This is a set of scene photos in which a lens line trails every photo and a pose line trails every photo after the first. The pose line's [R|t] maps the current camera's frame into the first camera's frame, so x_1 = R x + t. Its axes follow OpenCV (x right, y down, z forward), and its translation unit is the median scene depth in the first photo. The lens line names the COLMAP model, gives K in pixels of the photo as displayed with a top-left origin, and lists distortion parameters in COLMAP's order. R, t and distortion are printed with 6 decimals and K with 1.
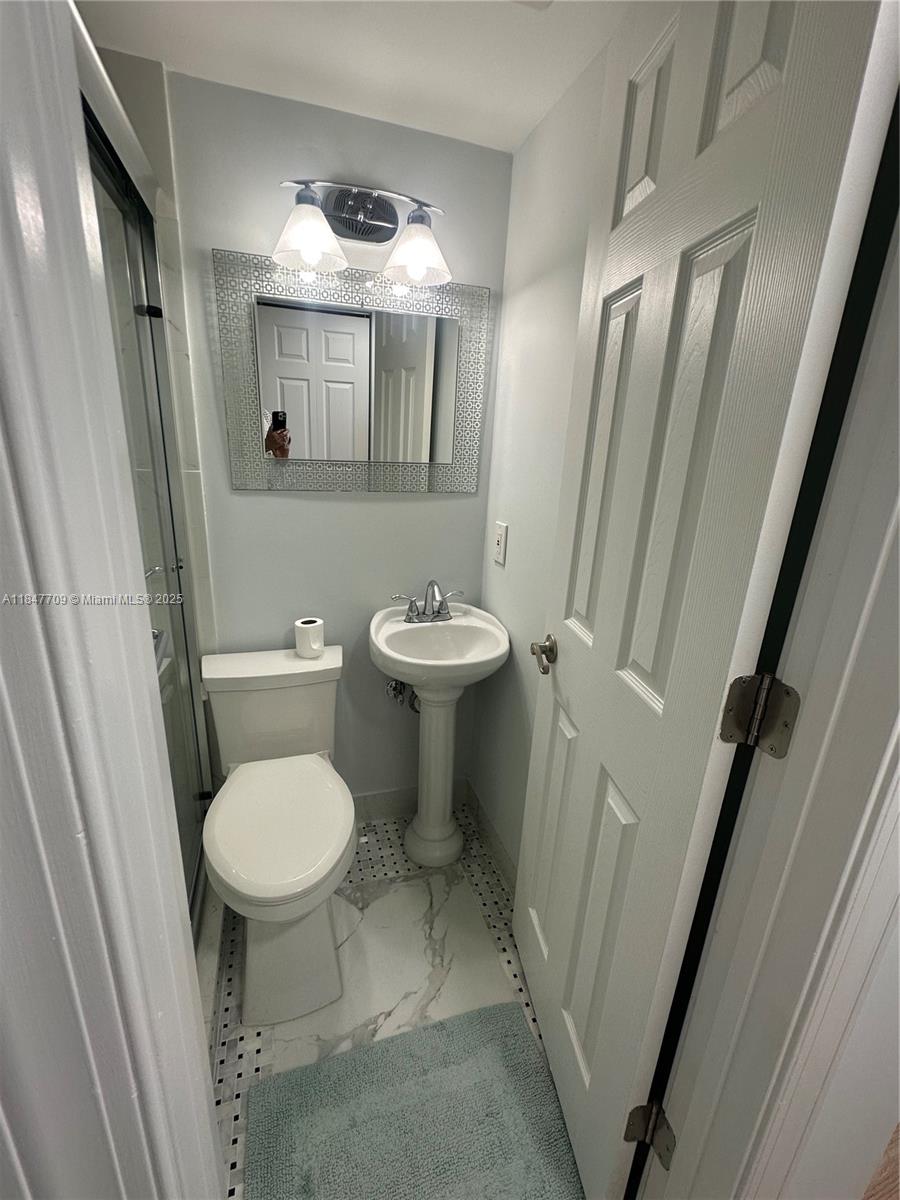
lens RADIAL K [[511.6, 0, 449.5], [0, 511.6, 598.4], [0, 0, 1]] dist [-0.003264, 0.000666]
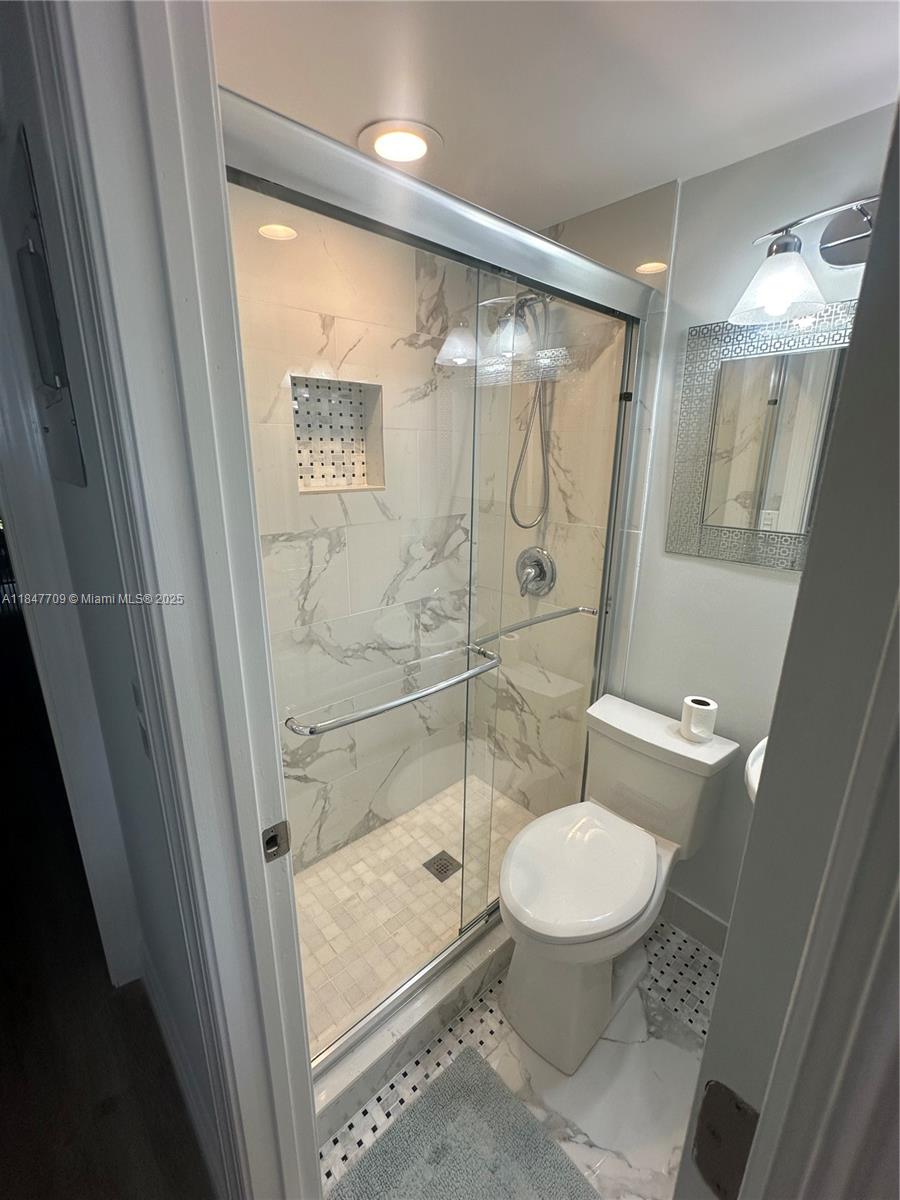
lens RADIAL K [[514.0, 0, 454.9], [0, 514.0, 600.0], [0, 0, 1]] dist [-0.007486, 0.001956]
pose [[0.418242, 0.213673, -0.882846, 0.366592], [-0.265802, 0.958184, 0.105985, -0.130056], [0.868575, 0.190335, 0.457547, 0.202735]]
